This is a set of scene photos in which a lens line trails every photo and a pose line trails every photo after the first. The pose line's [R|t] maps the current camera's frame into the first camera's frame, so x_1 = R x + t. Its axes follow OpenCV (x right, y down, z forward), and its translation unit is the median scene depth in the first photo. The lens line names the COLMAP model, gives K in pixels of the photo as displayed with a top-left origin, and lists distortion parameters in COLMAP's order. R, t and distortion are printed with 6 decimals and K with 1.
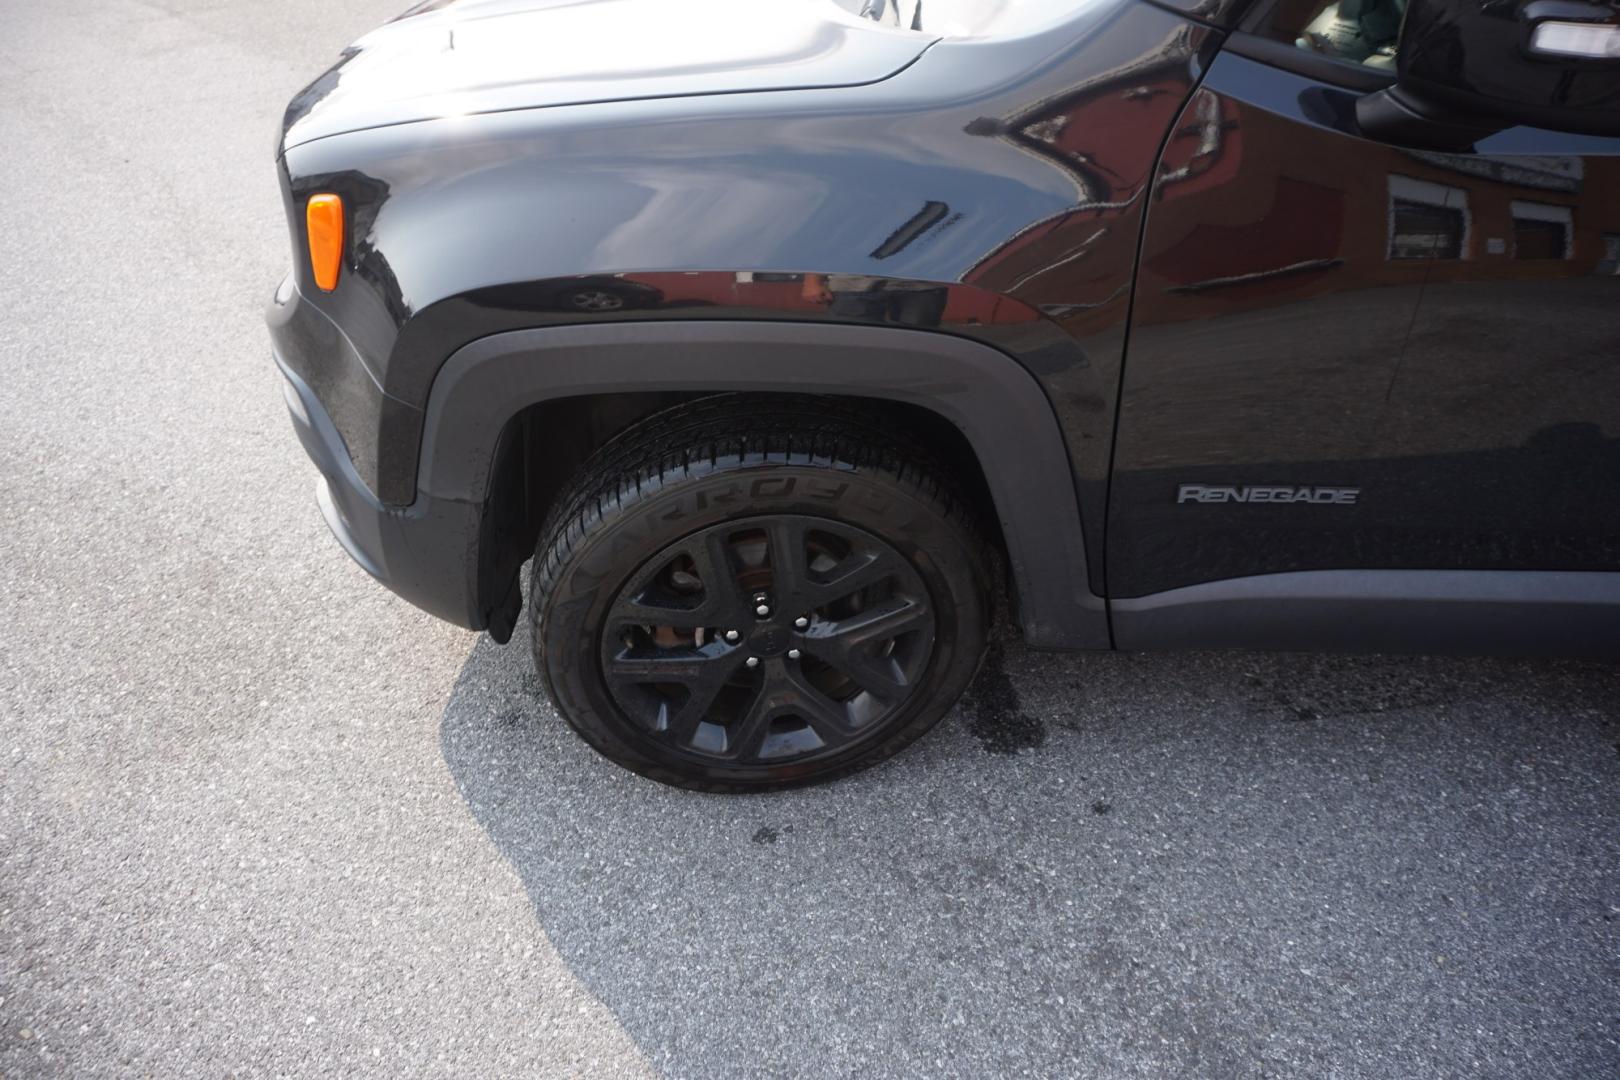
lens RADIAL K [[1093.5, 0, 807.0], [0, 1093.5, 537.4], [0, 0, 1]] dist [-0.048364, 0.031077]
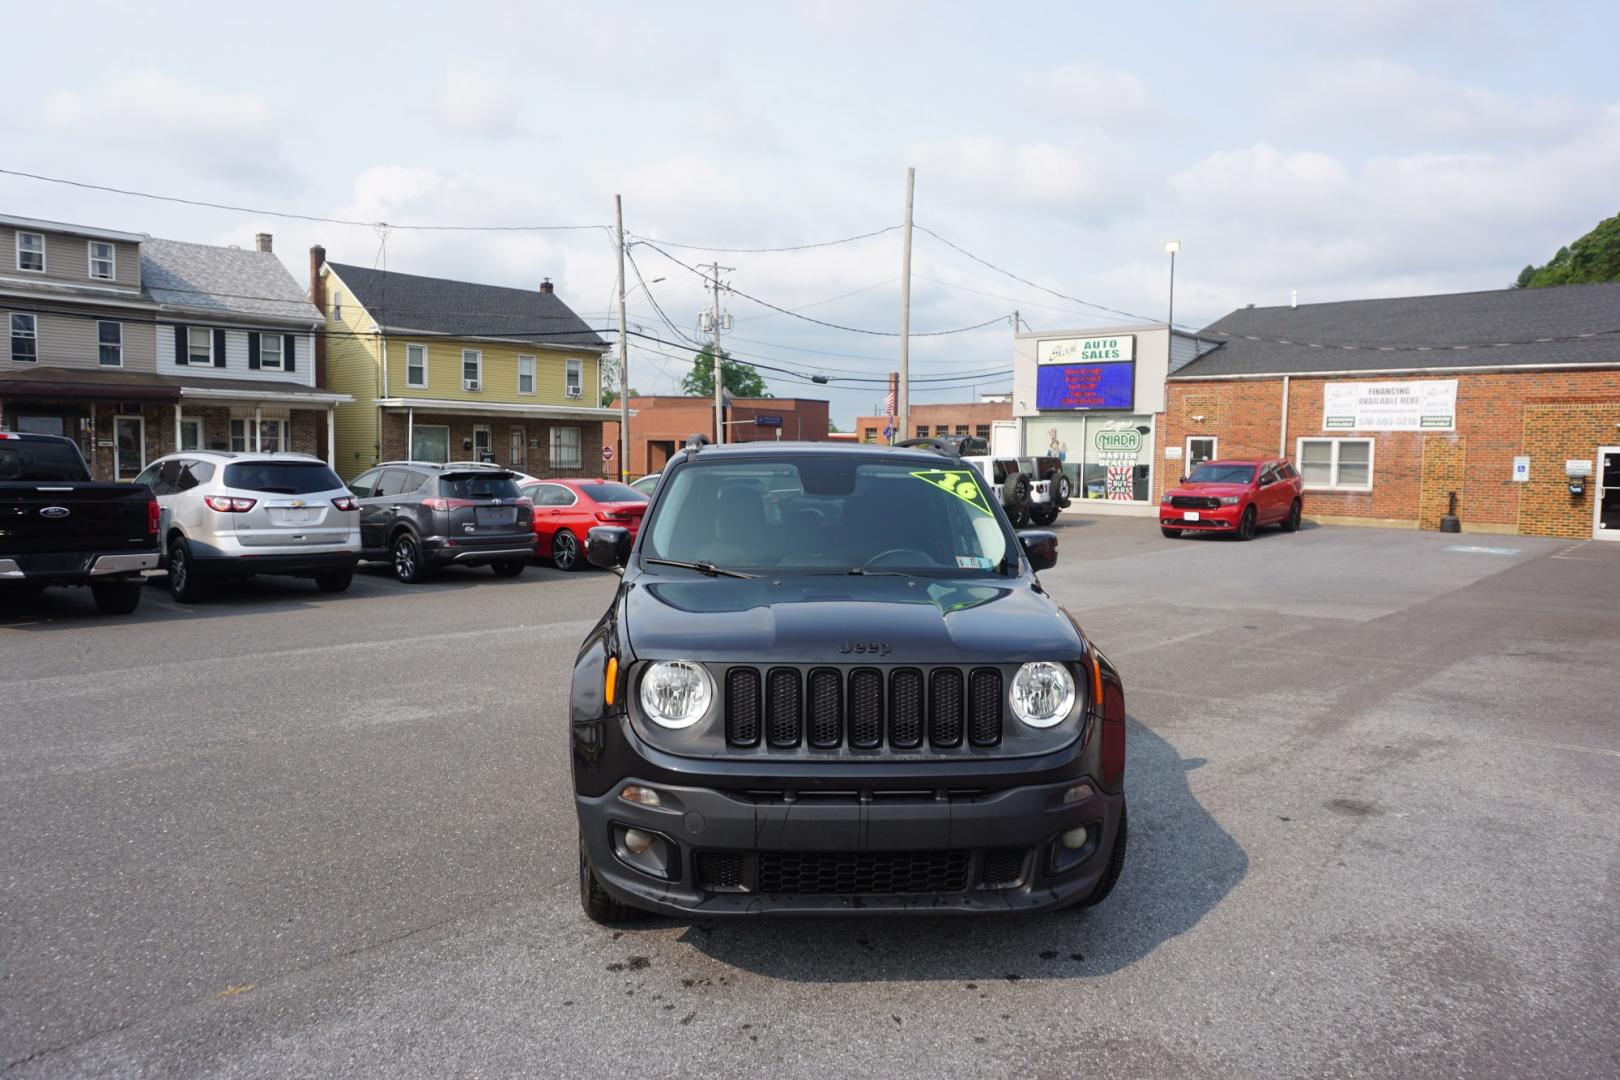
lens RADIAL K [[1096.1, 0, 805.2], [0, 1096.1, 537.9], [0, 0, 1]] dist [-0.059356, 0.041922]
pose [[-0.149911, -0.039775, 0.987899, -2.258511], [0.585722, 0.801407, 0.121148, -1.001732], [-0.796528, 0.596795, -0.096842, 1.320973]]
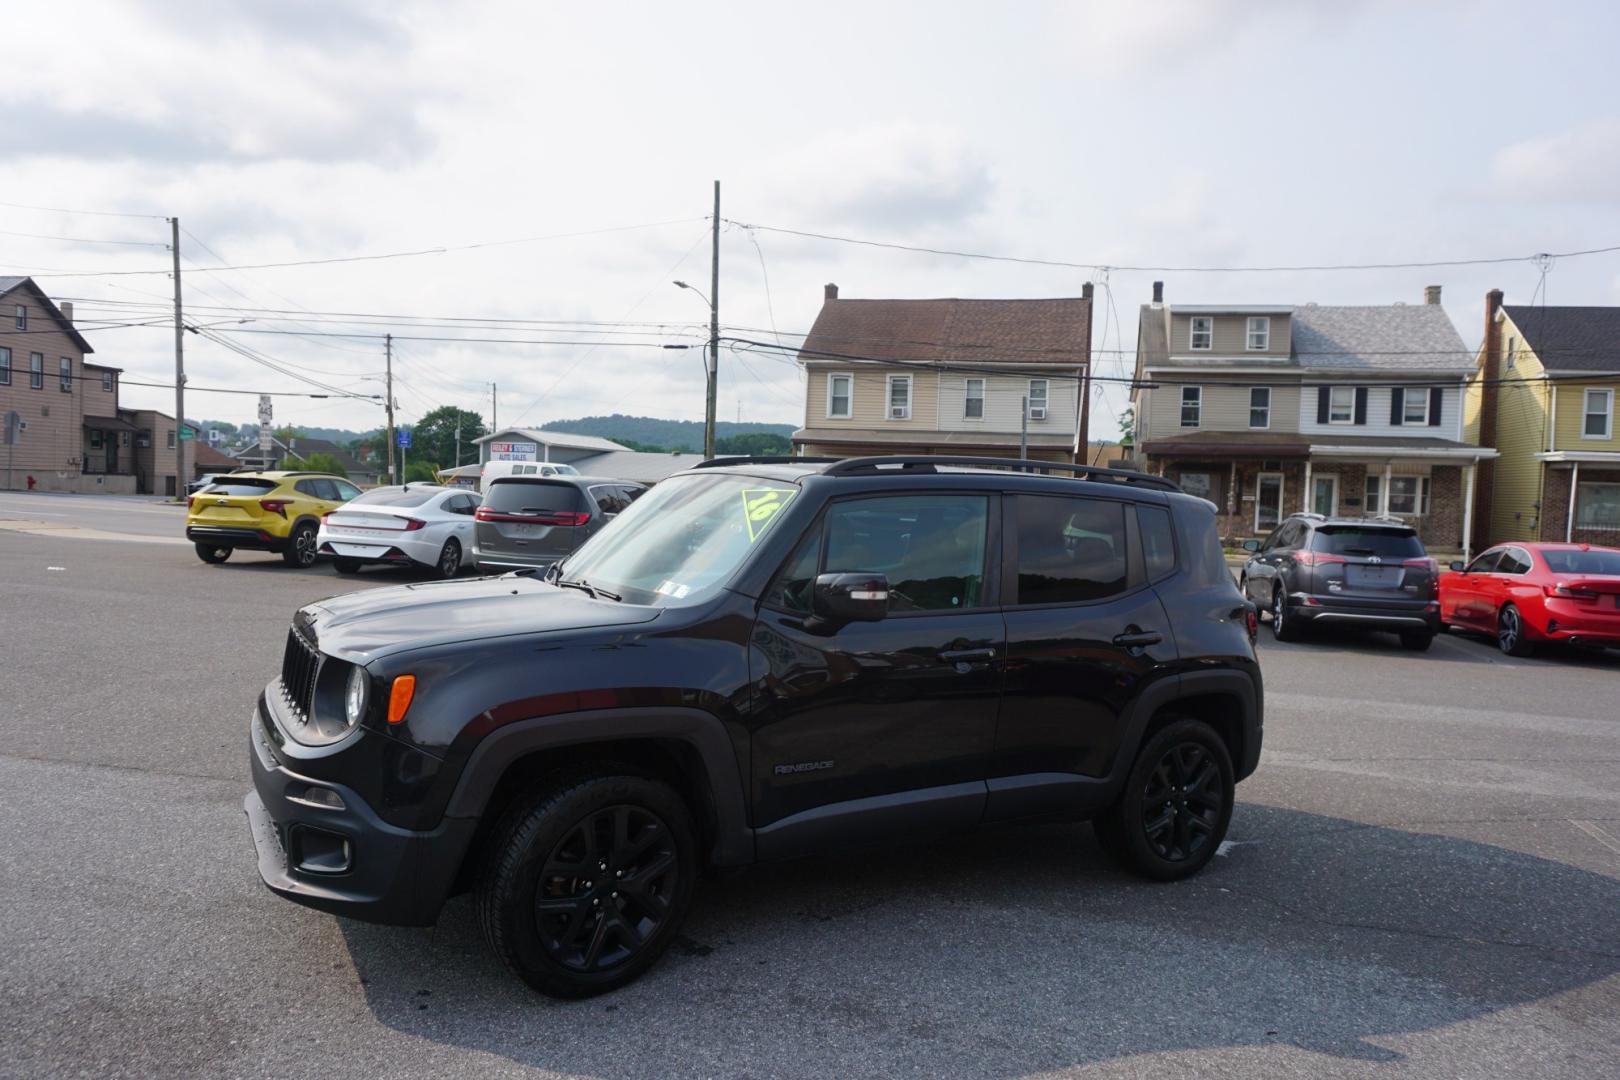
lens RADIAL K [[1093.5, 0, 807.0], [0, 1093.5, 537.4], [0, 0, 1]] dist [-0.048364, 0.031077]
pose [[0.811499, 0.038414, 0.583090, -0.897434], [0.295858, 0.833484, -0.466661, 0.586281], [-0.503922, 0.551207, 0.665006, -0.829938]]
